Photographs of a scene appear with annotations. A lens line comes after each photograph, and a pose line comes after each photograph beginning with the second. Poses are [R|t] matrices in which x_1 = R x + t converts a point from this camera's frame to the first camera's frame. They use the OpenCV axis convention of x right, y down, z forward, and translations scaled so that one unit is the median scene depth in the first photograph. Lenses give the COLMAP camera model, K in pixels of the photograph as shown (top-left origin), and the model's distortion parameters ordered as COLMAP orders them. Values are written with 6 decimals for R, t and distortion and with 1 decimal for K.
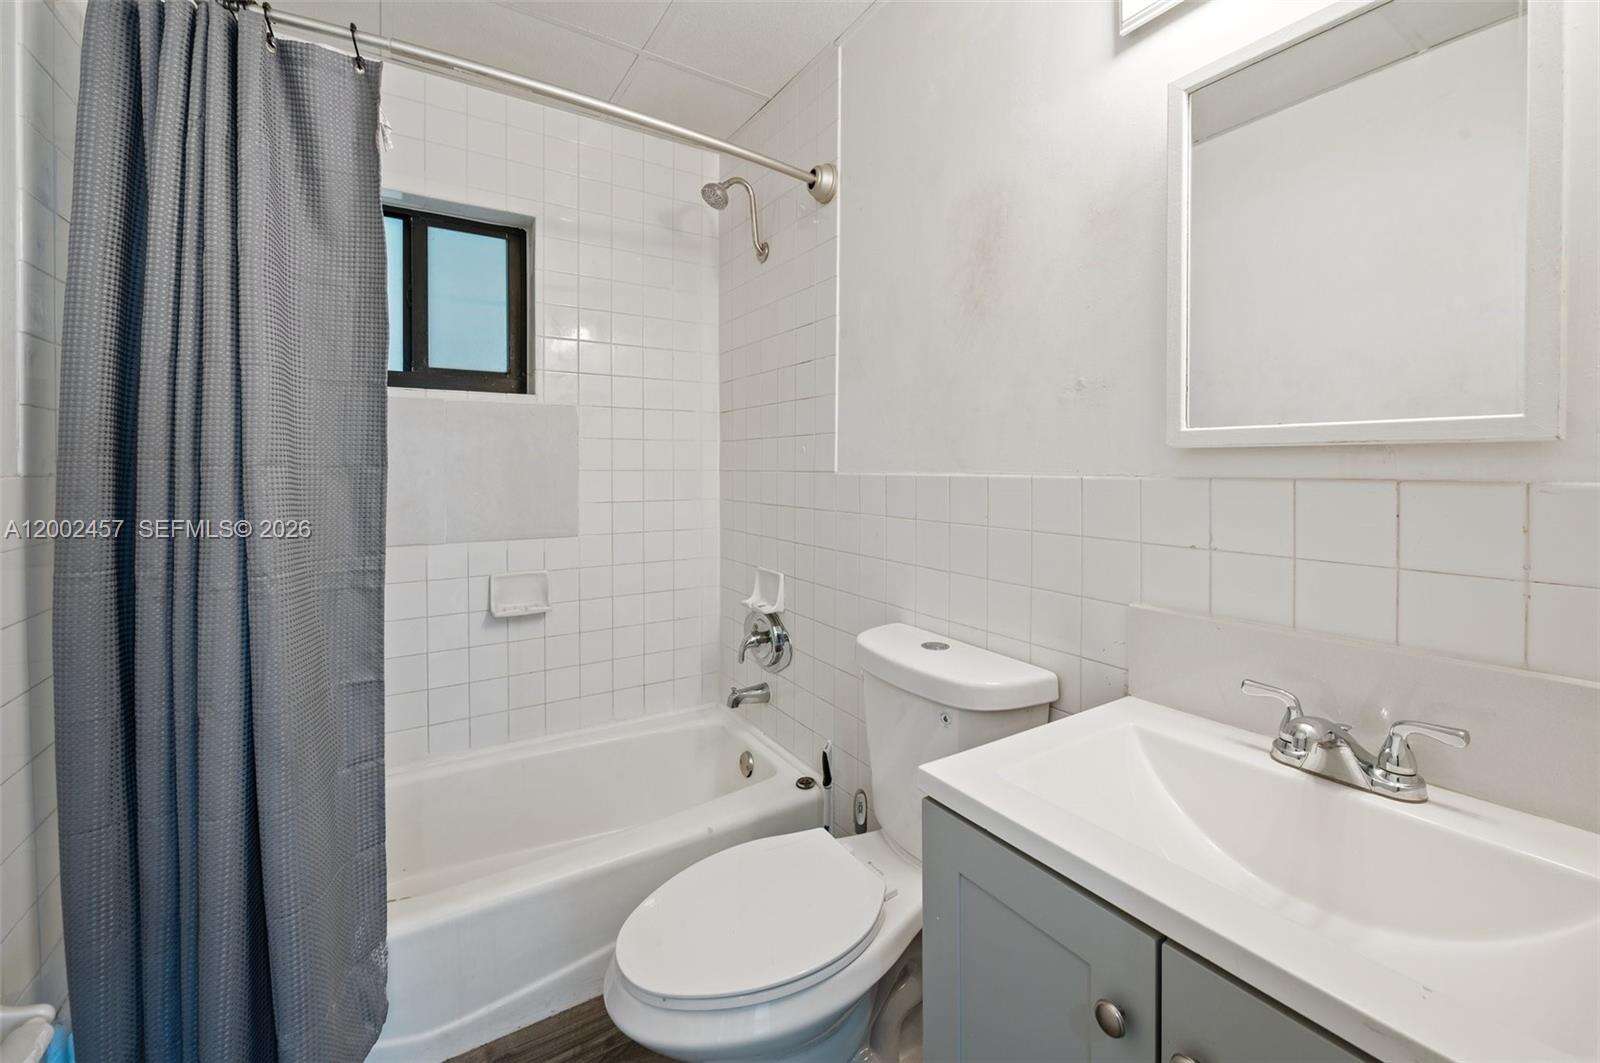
lens RADIAL K [[666.4, 0, 798.7], [0, 666.4, 475.7], [0, 0, 1]] dist [0.016435, 0.000070]
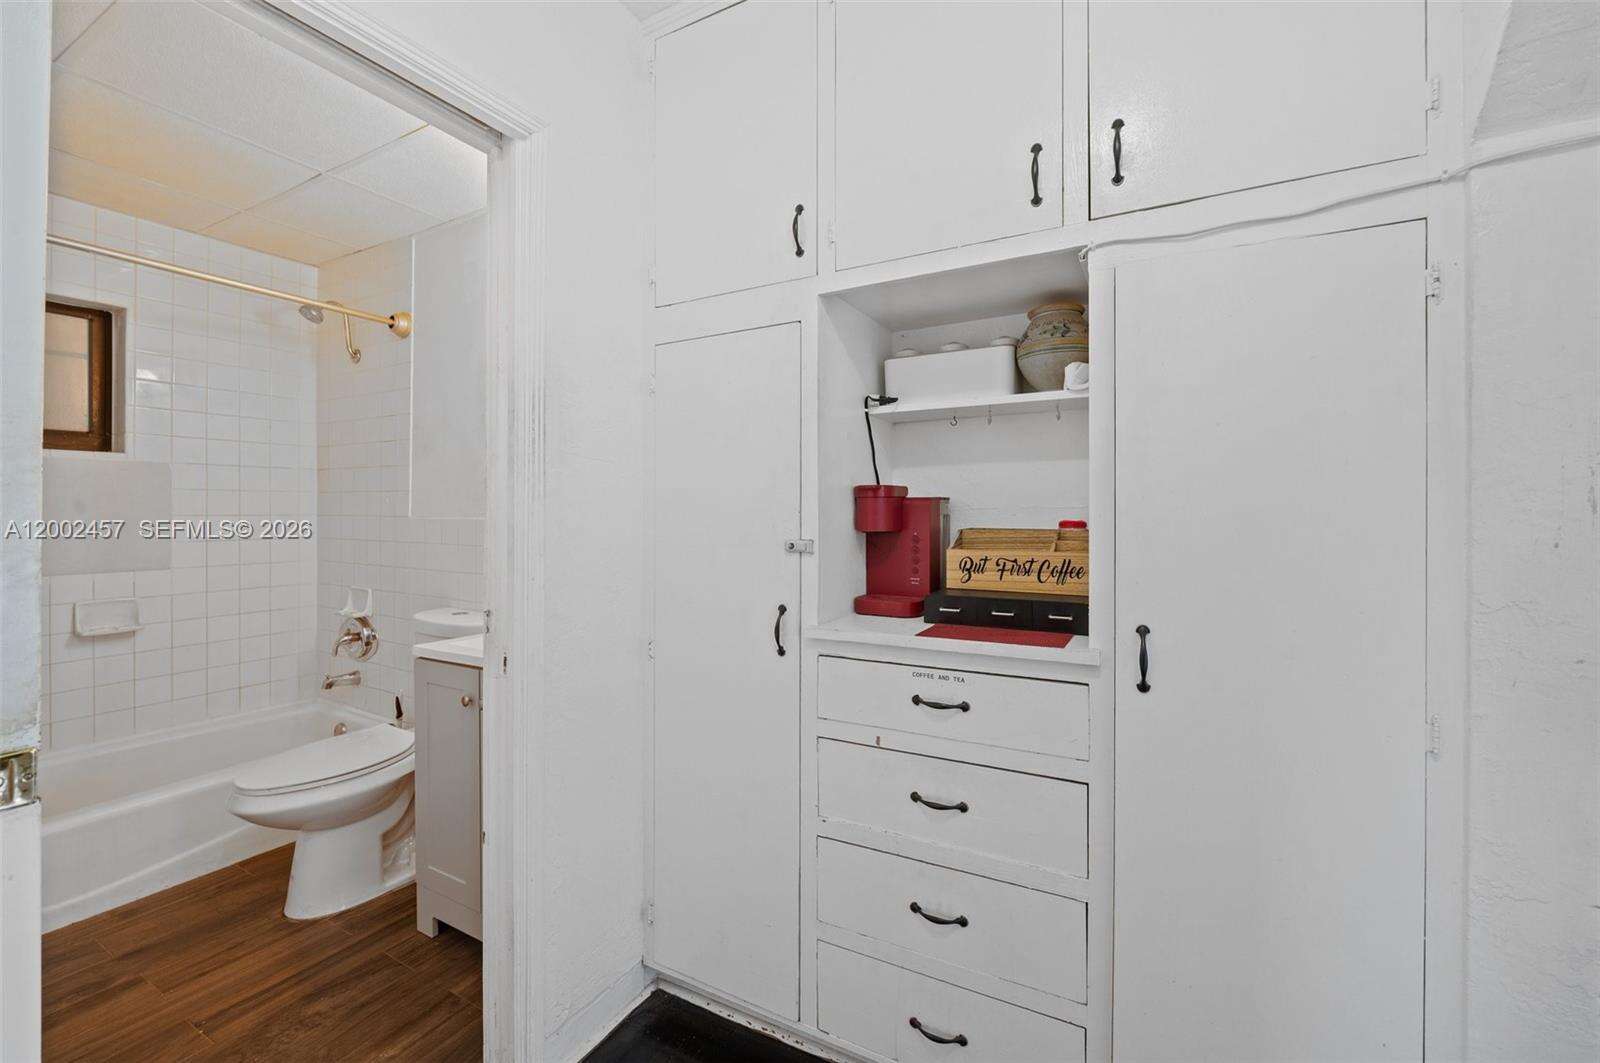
lens RADIAL K [[635.2, 0, 807.2], [0, 635.2, 521.2], [0, 0, 1]] dist [0.000588, 0.000190]
pose [[0.865784, 0.000749, 0.500418, 0.100947], [-0.000468, 1.000000, -0.000687, 0.003365], [-0.500418, 0.000361, 0.865784, -0.616945]]
